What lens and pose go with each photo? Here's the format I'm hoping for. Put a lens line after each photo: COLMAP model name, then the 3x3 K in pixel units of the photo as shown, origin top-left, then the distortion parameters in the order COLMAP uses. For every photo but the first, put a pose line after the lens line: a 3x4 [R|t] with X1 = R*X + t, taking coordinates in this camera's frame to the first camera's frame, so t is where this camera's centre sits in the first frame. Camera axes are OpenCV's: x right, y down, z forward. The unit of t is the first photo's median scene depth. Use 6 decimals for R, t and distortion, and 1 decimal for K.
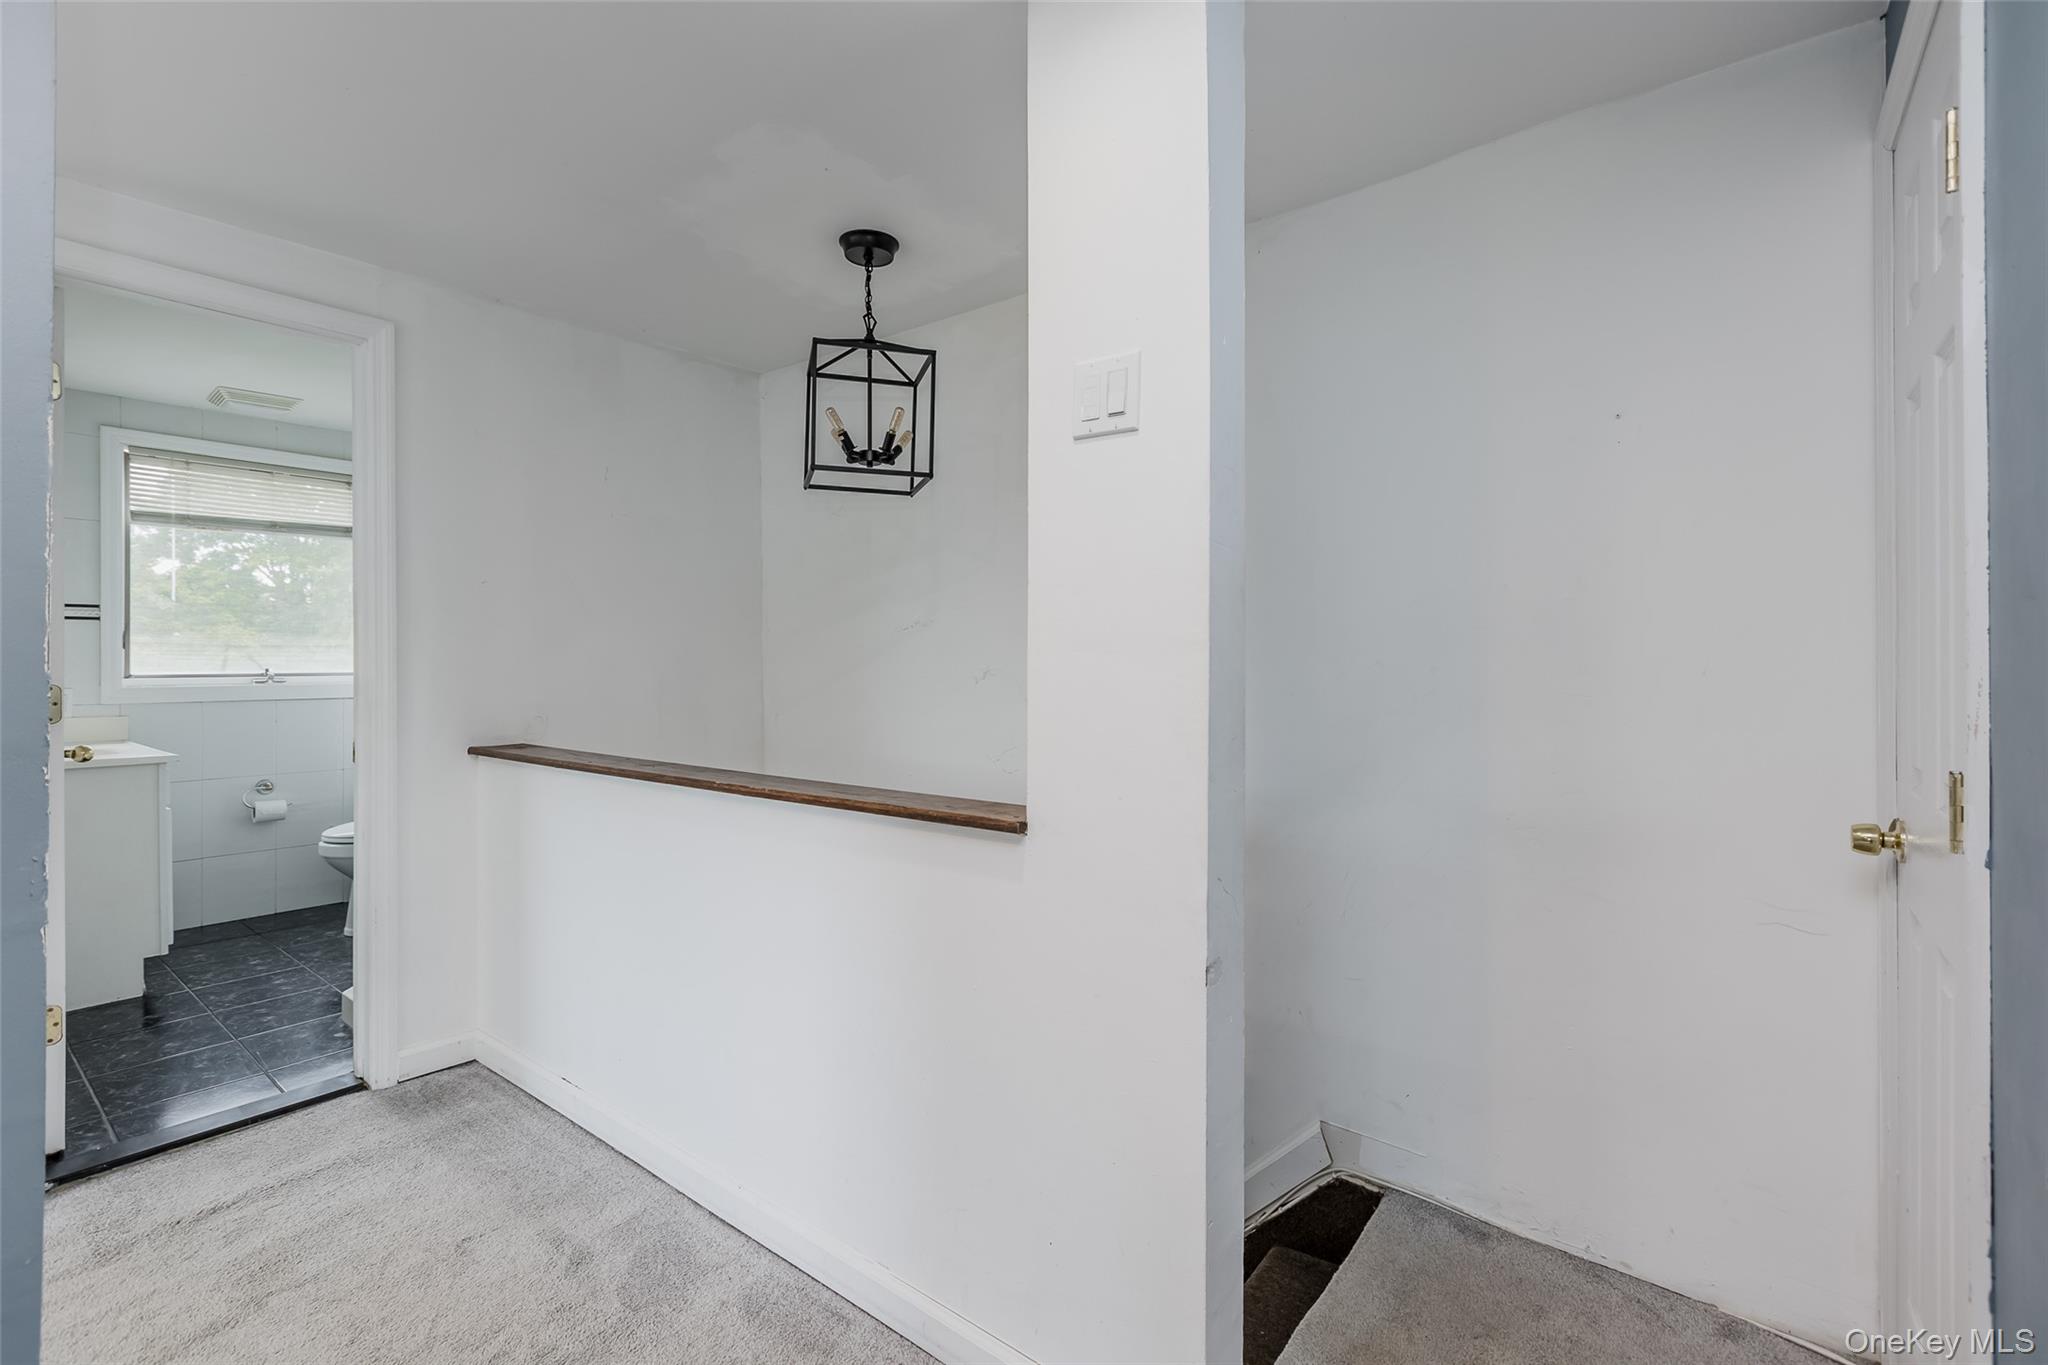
lens RADIAL K [[914.9, 0, 1020.8], [0, 914.9, 666.7], [0, 0, 1]] dist [0.000653, -0.000142]
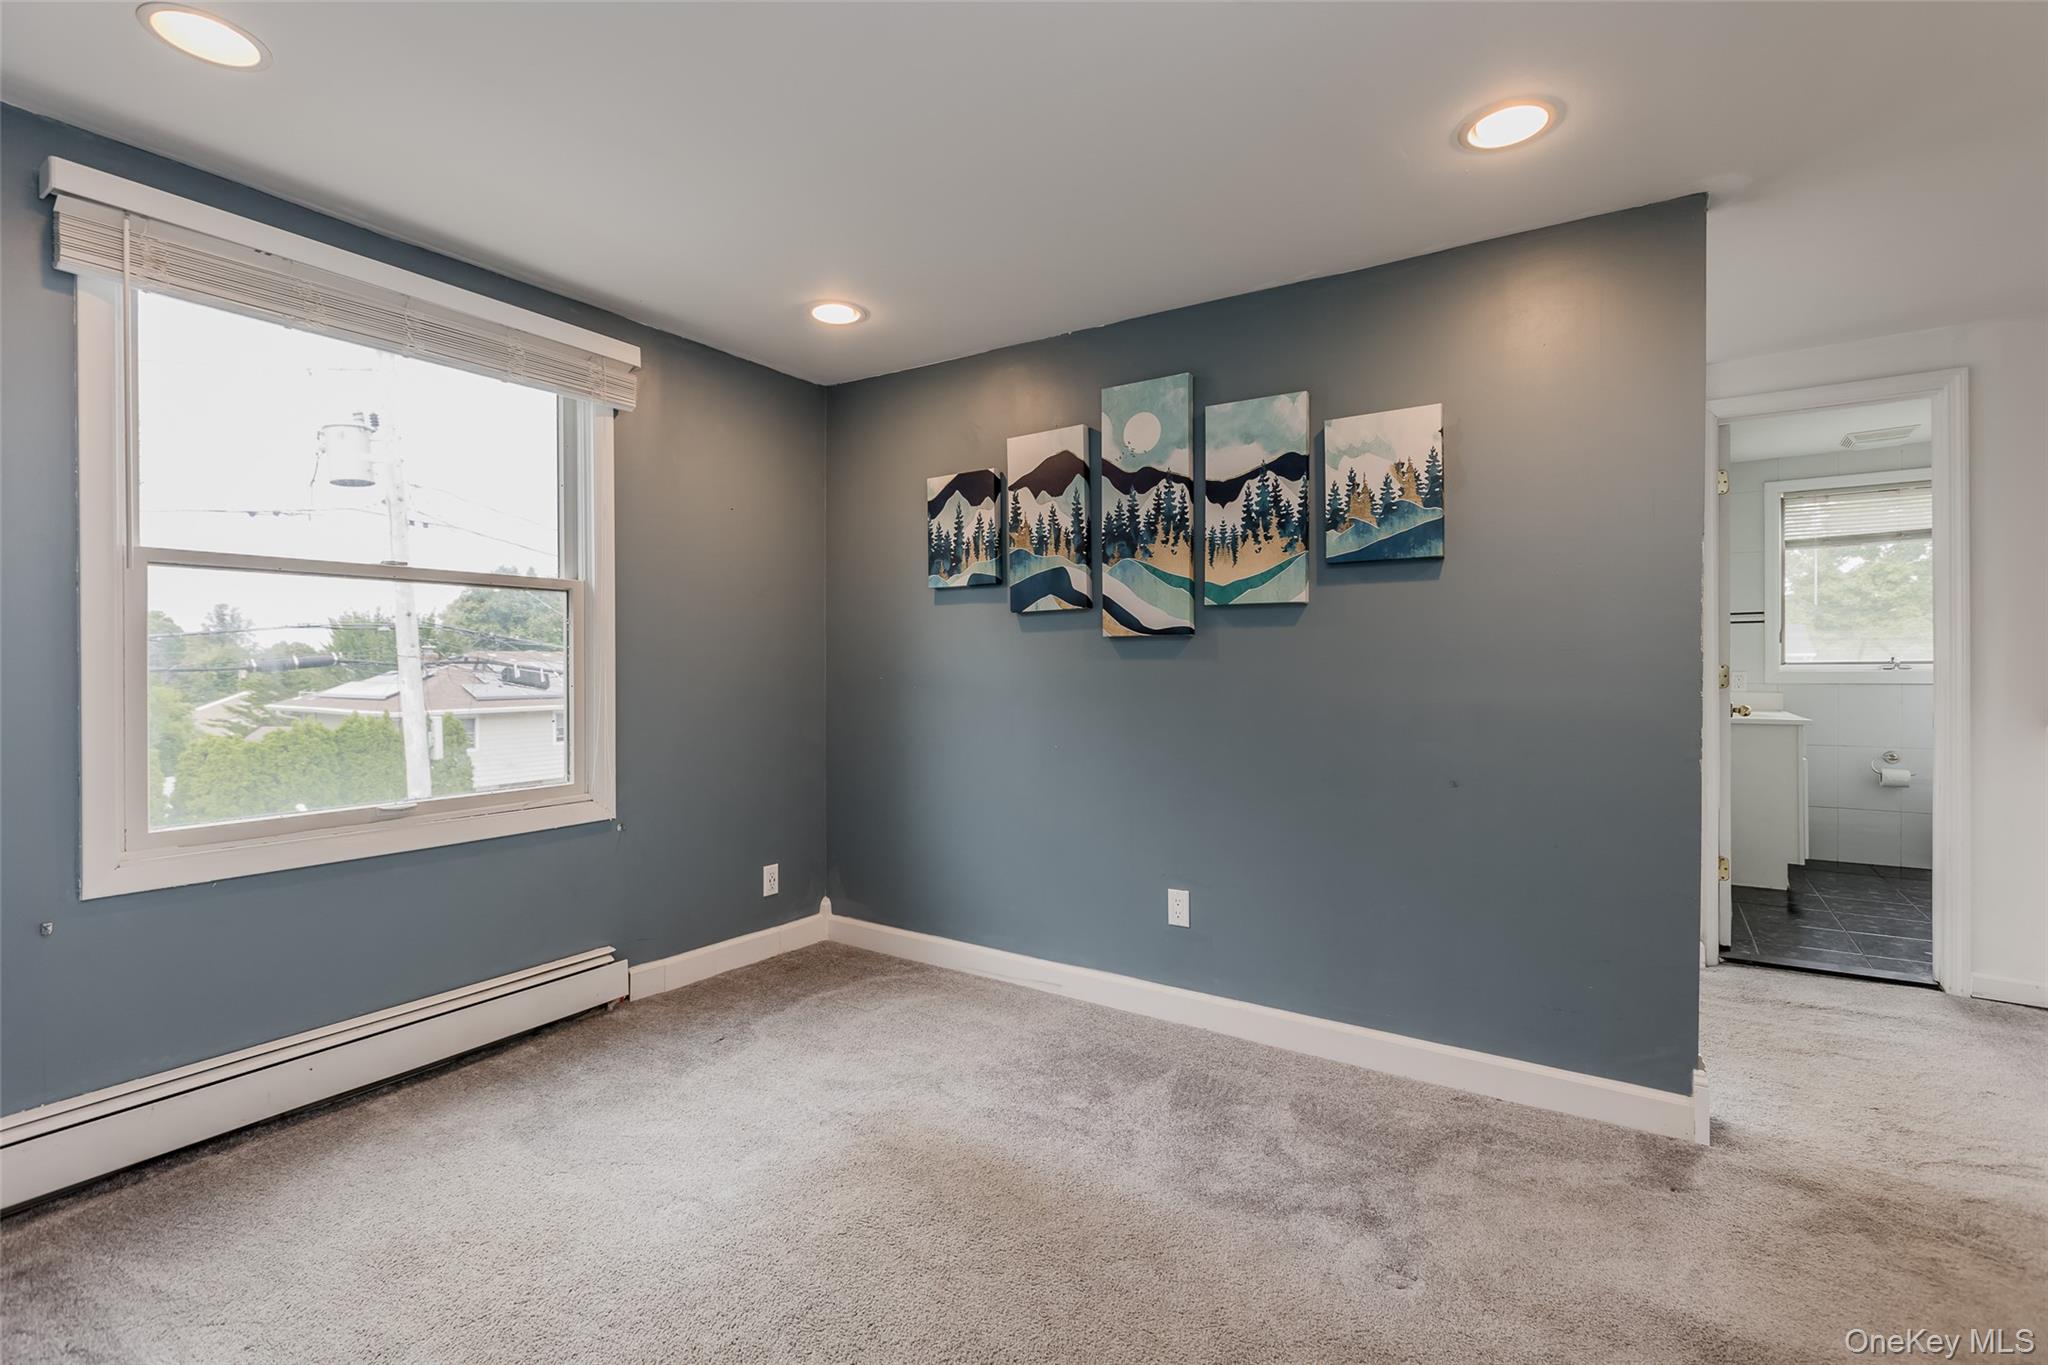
lens RADIAL K [[914.9, 0, 1020.8], [0, 914.9, 666.7], [0, 0, 1]] dist [0.000653, -0.000142]
pose [[0.079364, 0.002748, -0.996842, 0.340347], [0.002427, 0.999993, 0.002950, 0.010702], [0.996843, -0.002654, 0.079357, -0.276986]]
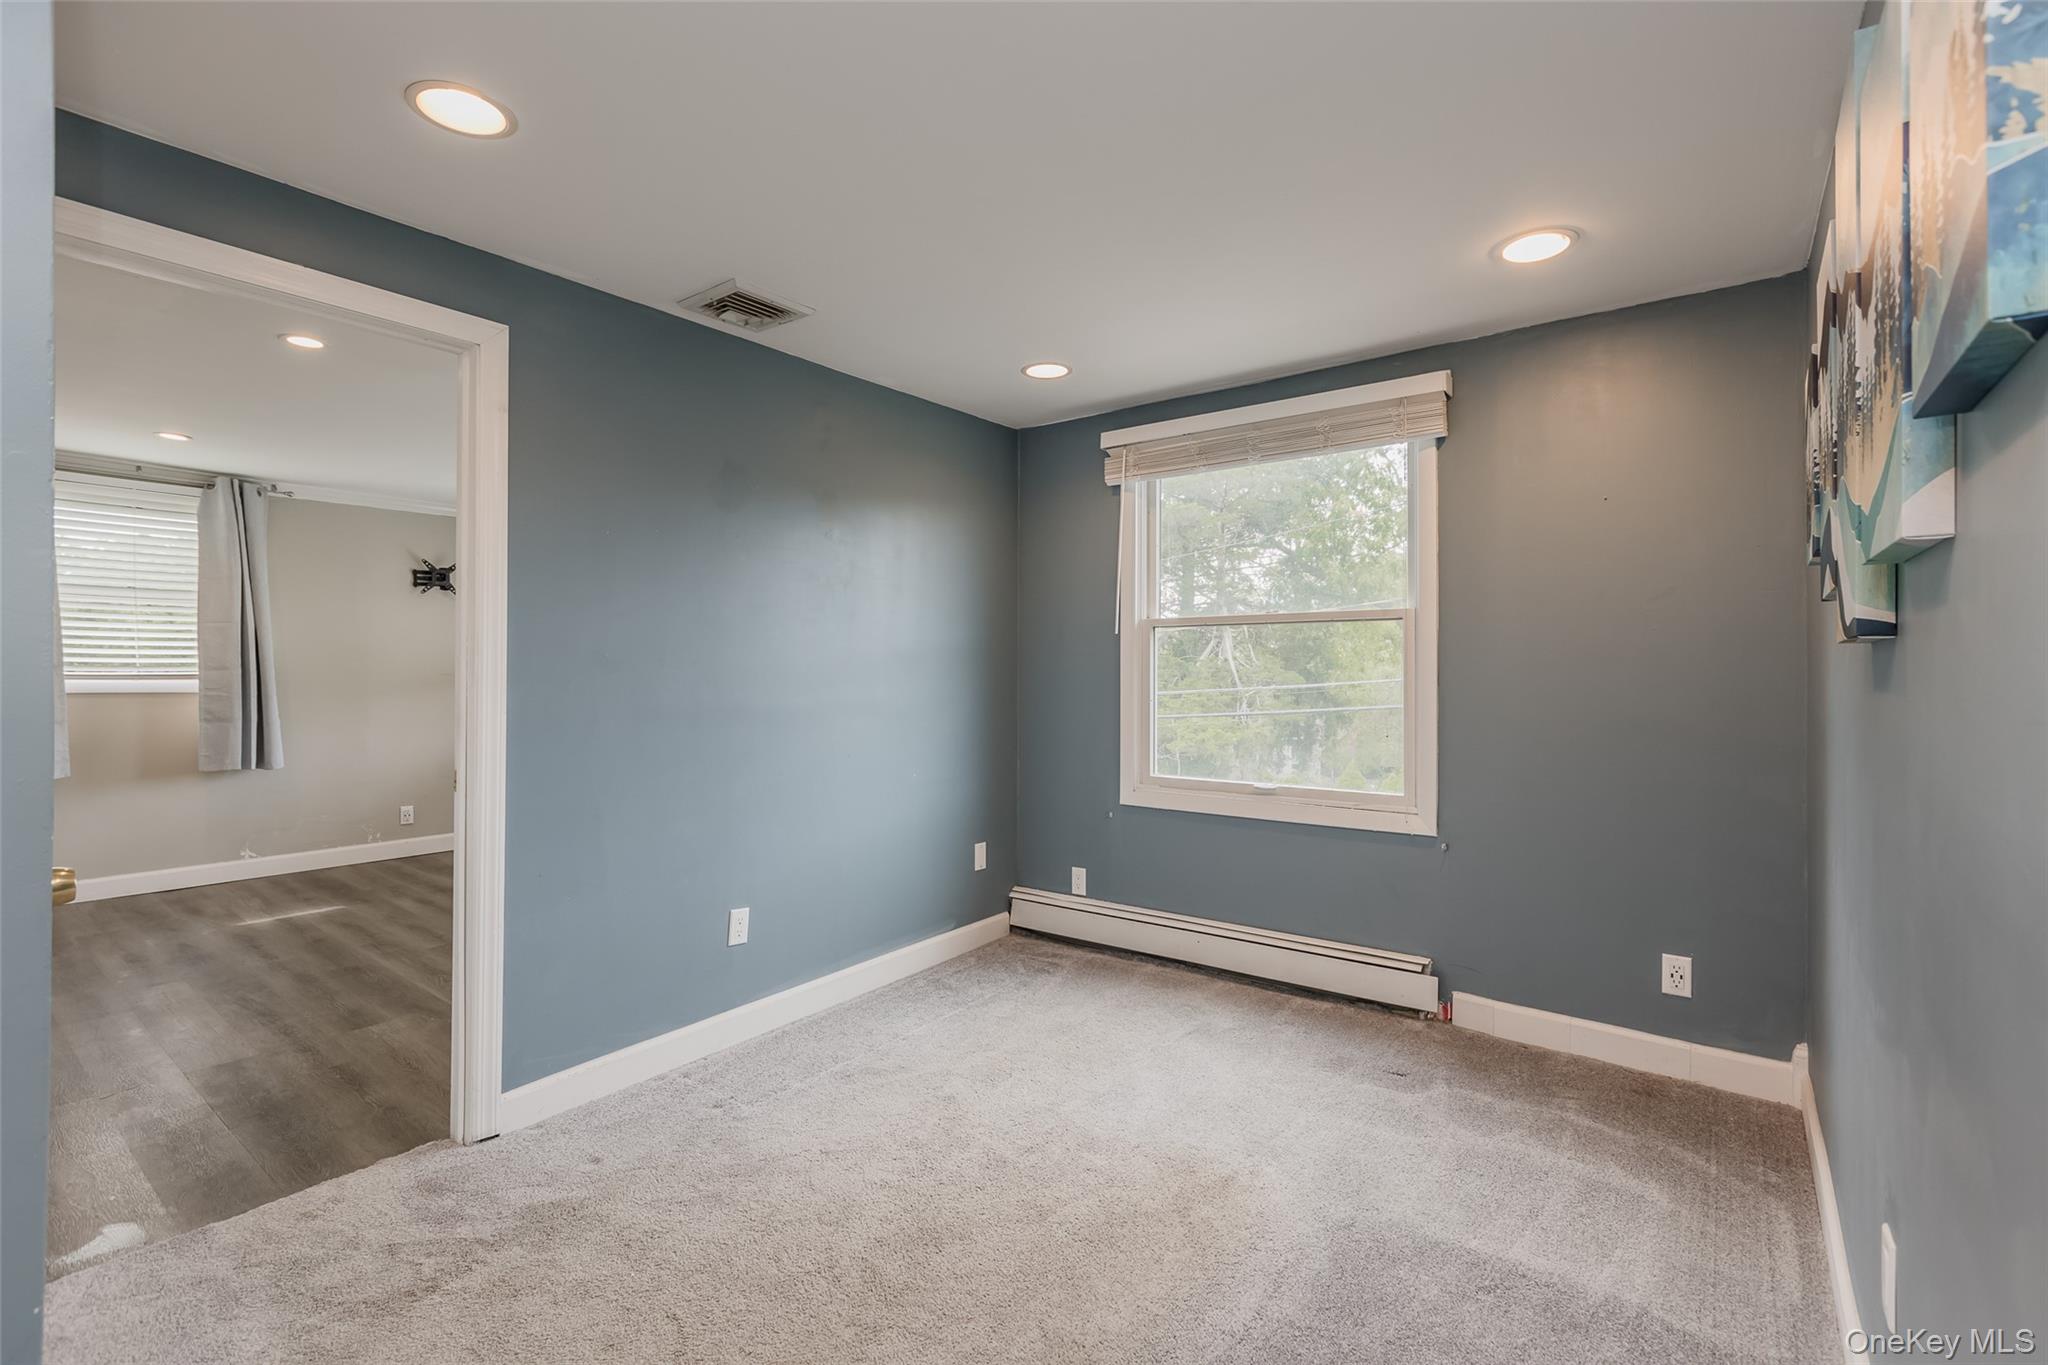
lens RADIAL K [[914.9, 0, 1020.8], [0, 914.9, 666.7], [0, 0, 1]] dist [0.000653, -0.000142]
pose [[-0.999996, -0.000832, -0.002629, -0.197699], [-0.000812, 0.999970, -0.007699, -0.003106], [0.002636, -0.007697, -0.999967, 0.355896]]
